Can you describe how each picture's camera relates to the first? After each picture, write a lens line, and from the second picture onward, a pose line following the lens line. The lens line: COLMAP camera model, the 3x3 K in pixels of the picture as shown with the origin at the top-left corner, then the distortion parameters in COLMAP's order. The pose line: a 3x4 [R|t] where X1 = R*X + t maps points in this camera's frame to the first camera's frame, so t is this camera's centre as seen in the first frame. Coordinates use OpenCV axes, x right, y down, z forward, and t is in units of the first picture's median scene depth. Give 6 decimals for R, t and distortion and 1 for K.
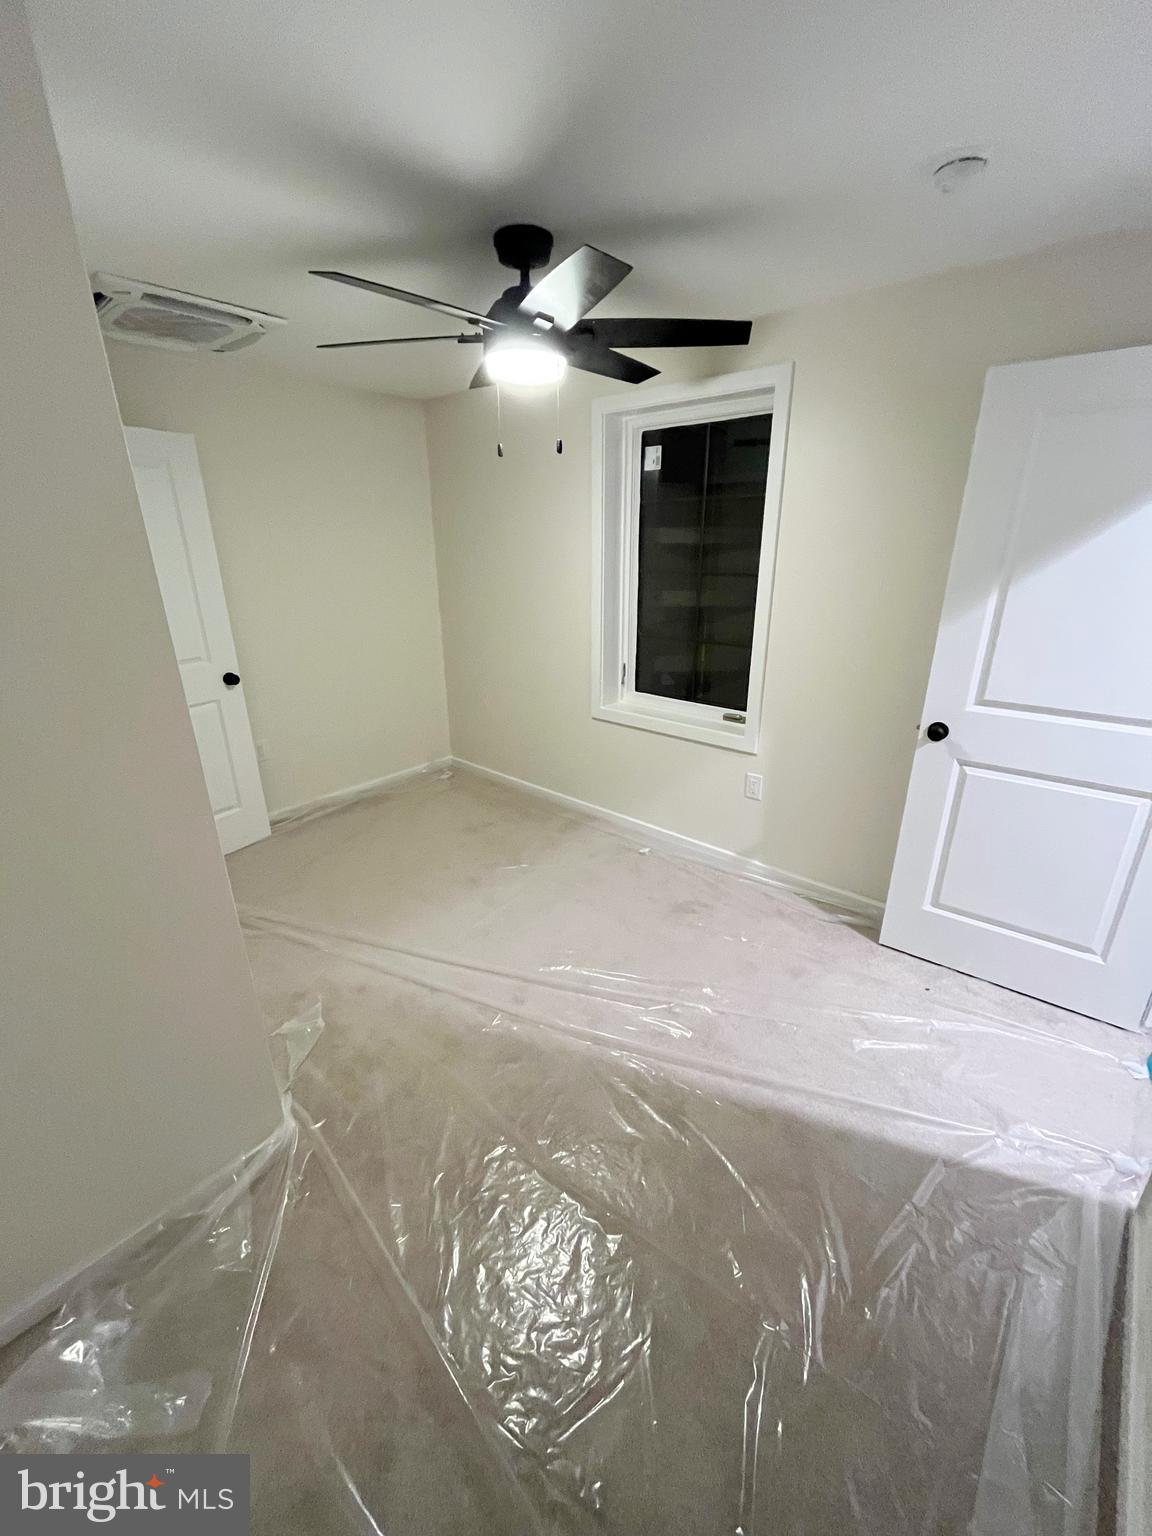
lens RADIAL K [[622.1, 0, 576.0], [0, 622.1, 768.0], [0, 0, 1]] dist [-0.000729, -0.000322]
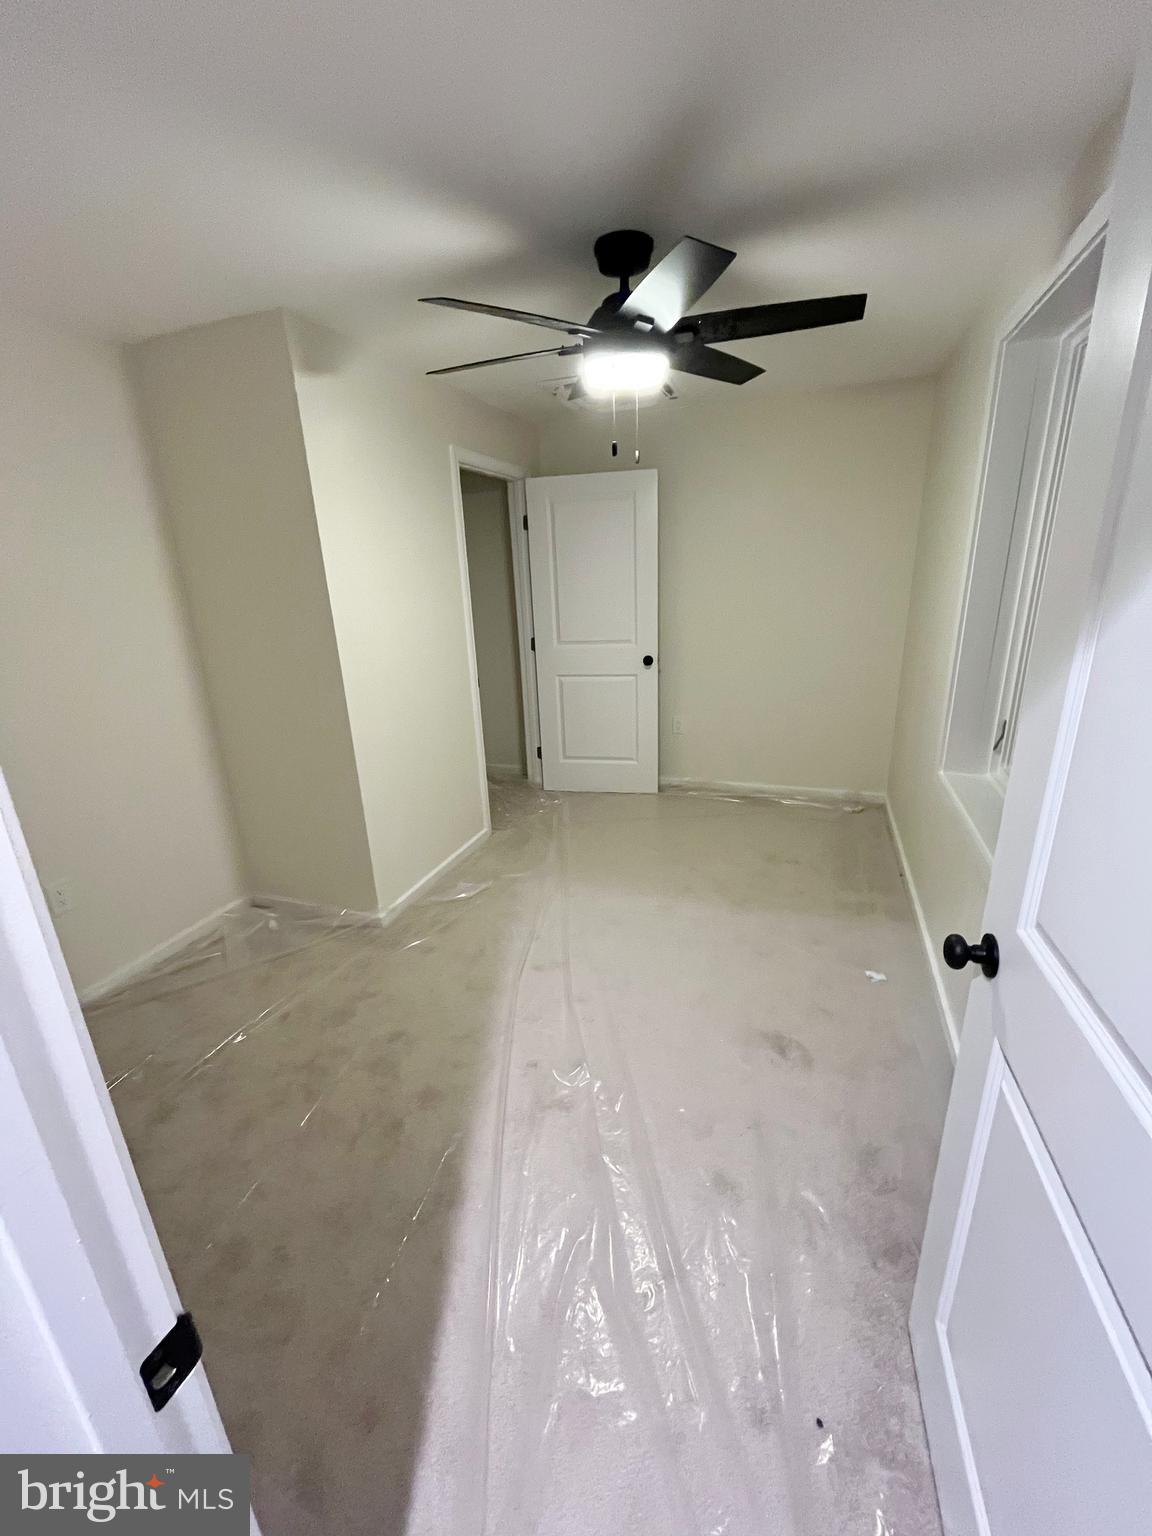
lens RADIAL K [[622.1, 0, 576.0], [0, 622.1, 768.0], [0, 0, 1]] dist [-0.000729, -0.000322]
pose [[0.368083, 0.281878, -0.886036, 0.677694], [-0.286970, 0.940856, 0.180103, -0.146154], [0.884400, 0.187973, 0.427204, 0.442790]]
